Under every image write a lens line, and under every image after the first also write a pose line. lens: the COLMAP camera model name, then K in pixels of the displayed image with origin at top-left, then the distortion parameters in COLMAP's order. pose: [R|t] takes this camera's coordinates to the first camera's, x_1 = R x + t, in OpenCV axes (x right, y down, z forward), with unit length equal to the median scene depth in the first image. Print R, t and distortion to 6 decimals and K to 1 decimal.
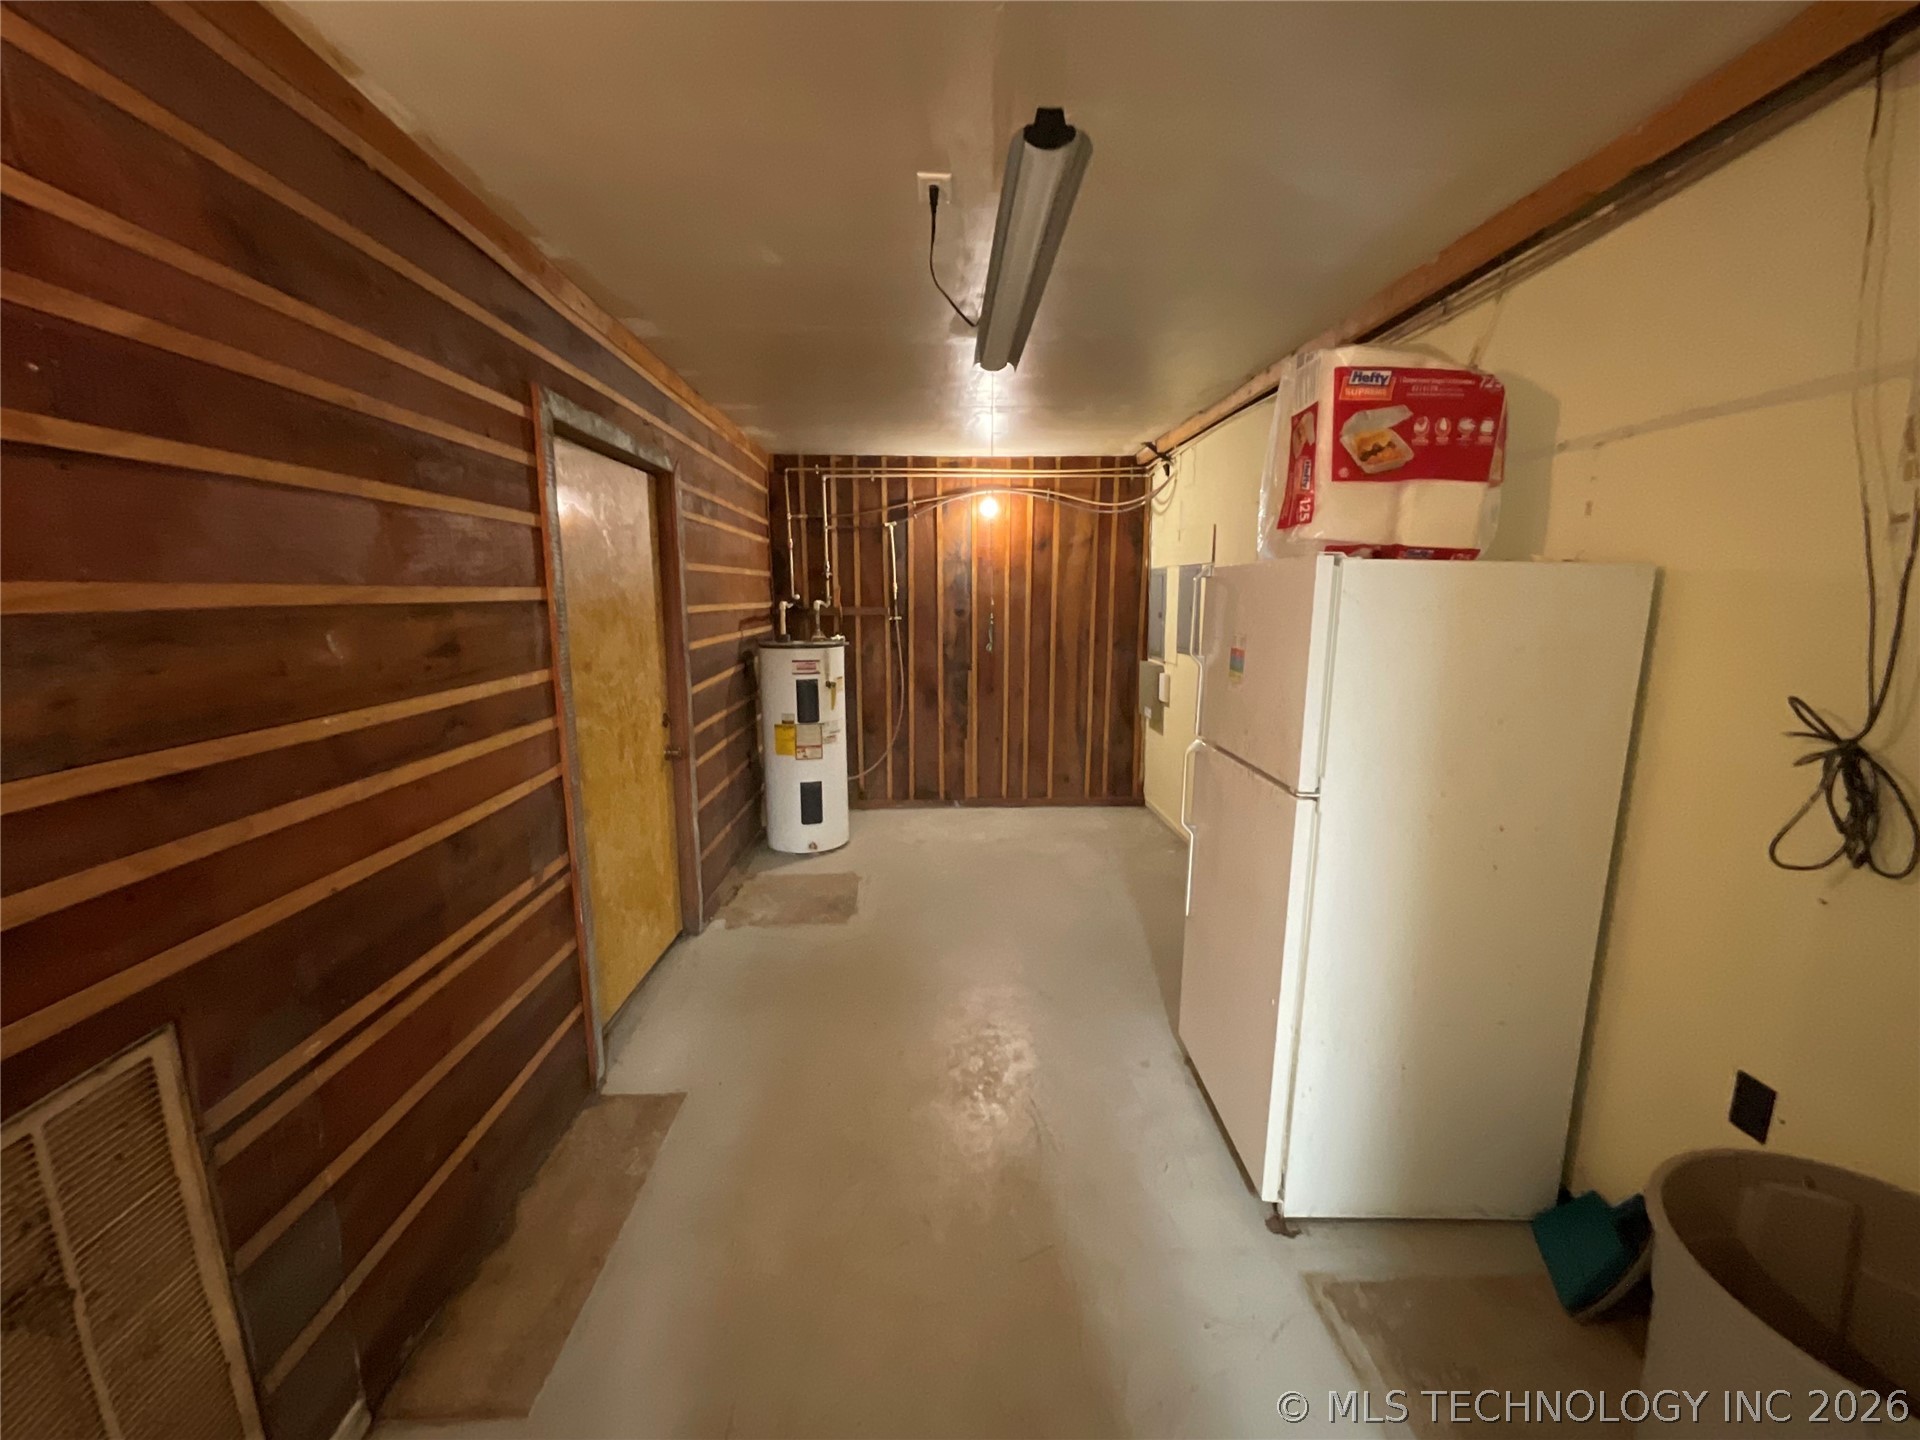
lens RADIAL K [[771.0, 0, 962.3], [0, 771.0, 723.7], [0, 0, 1]] dist [-0.008658, 0.000462]
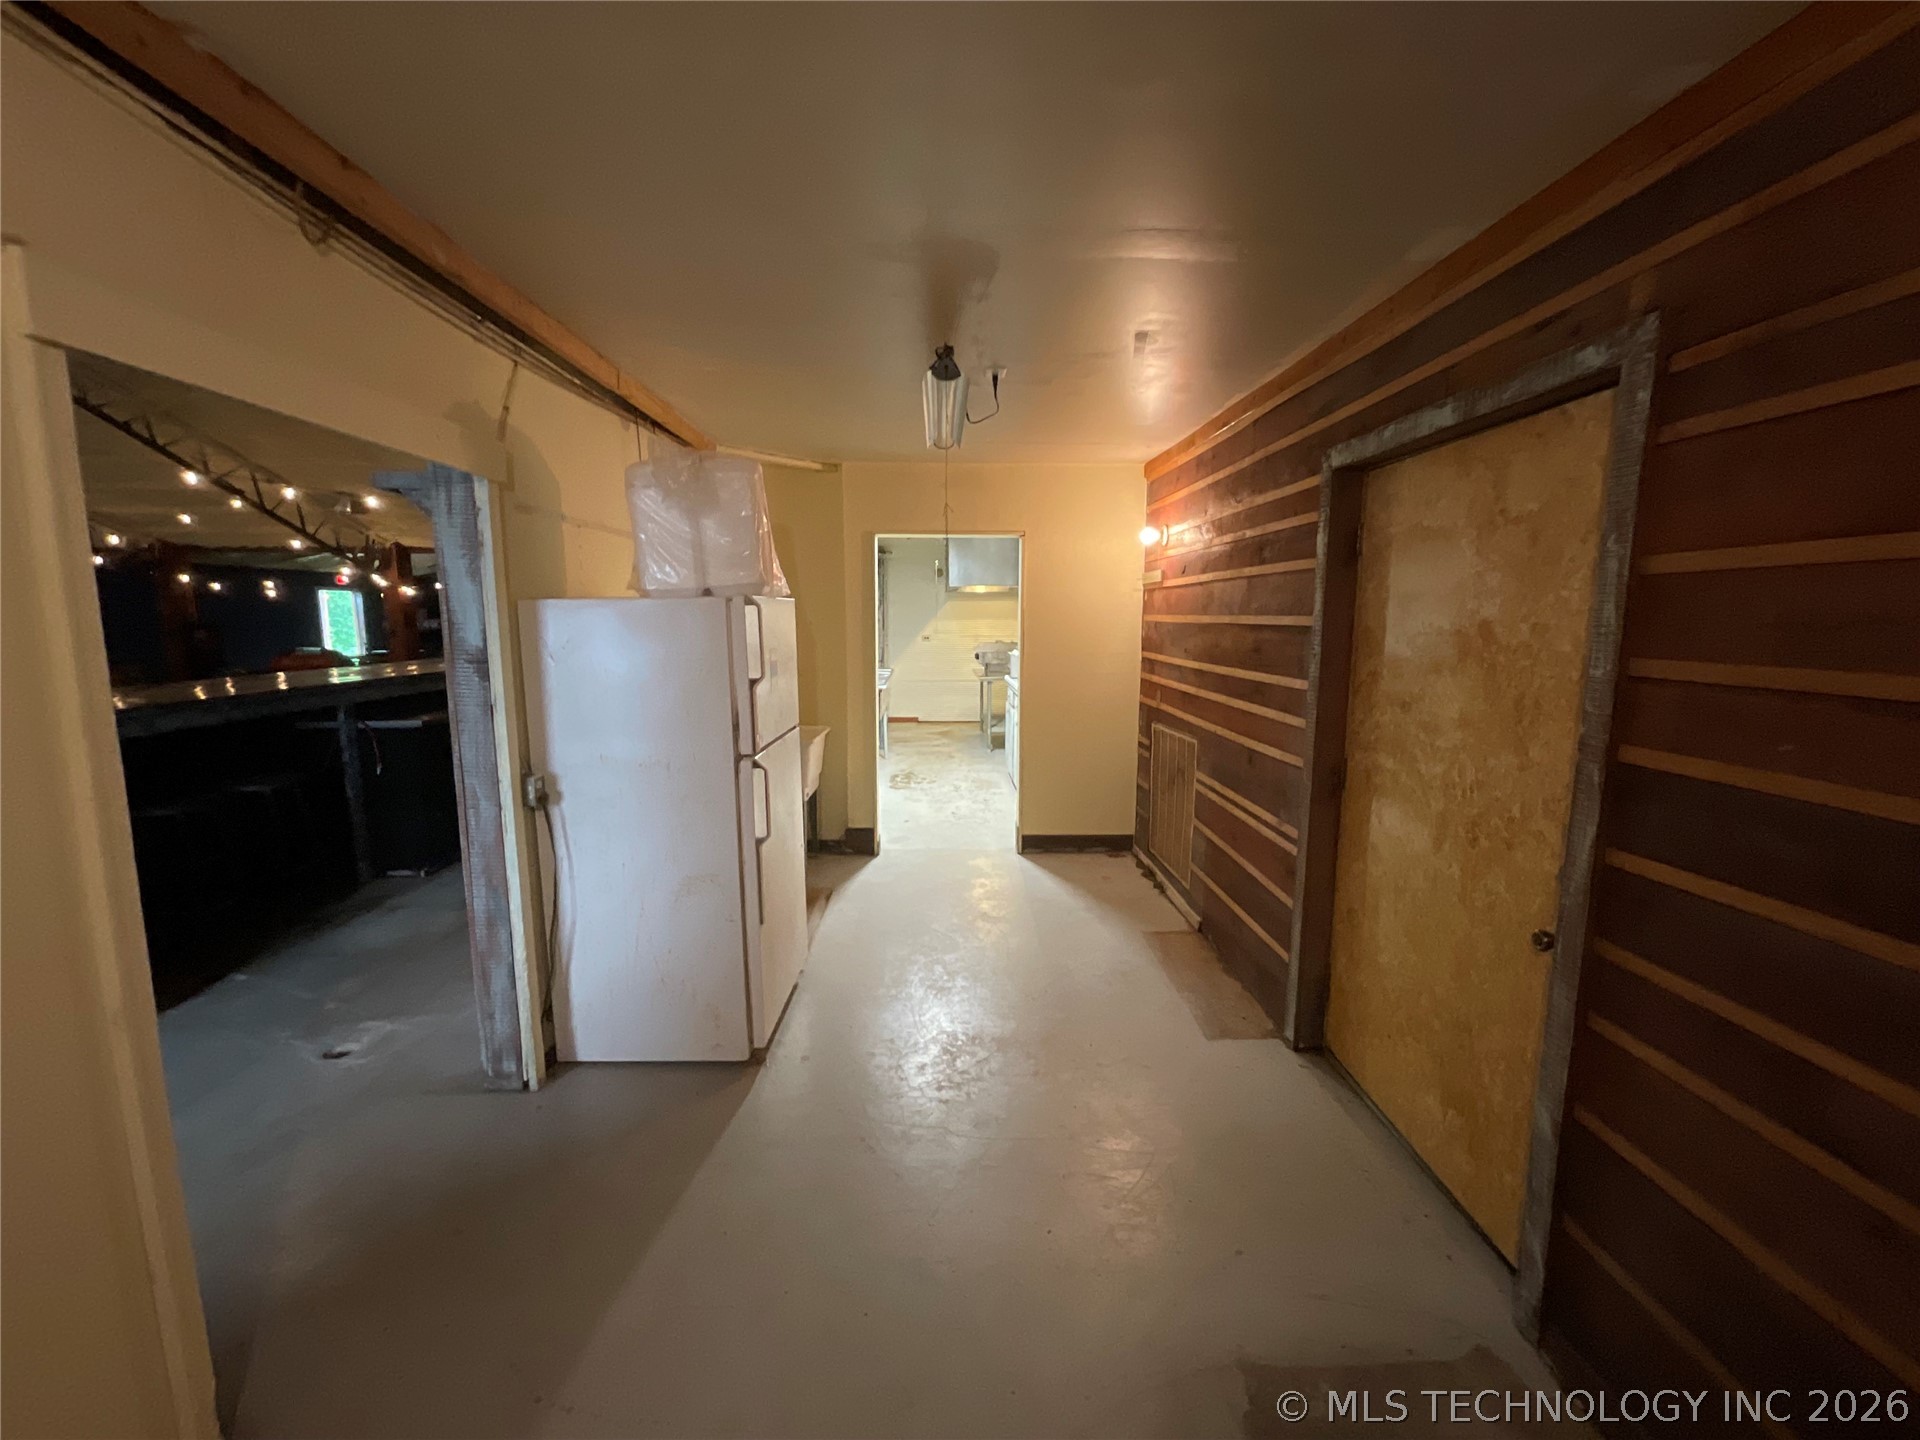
lens RADIAL K [[771.0, 0, 962.3], [0, 771.0, 723.7], [0, 0, 1]] dist [-0.008658, 0.000462]
pose [[-0.999914, -0.003841, 0.012536, 0.007379], [0.000243, 0.950538, 0.310608, -0.356130], [-0.013109, 0.310584, -0.950456, 2.004493]]
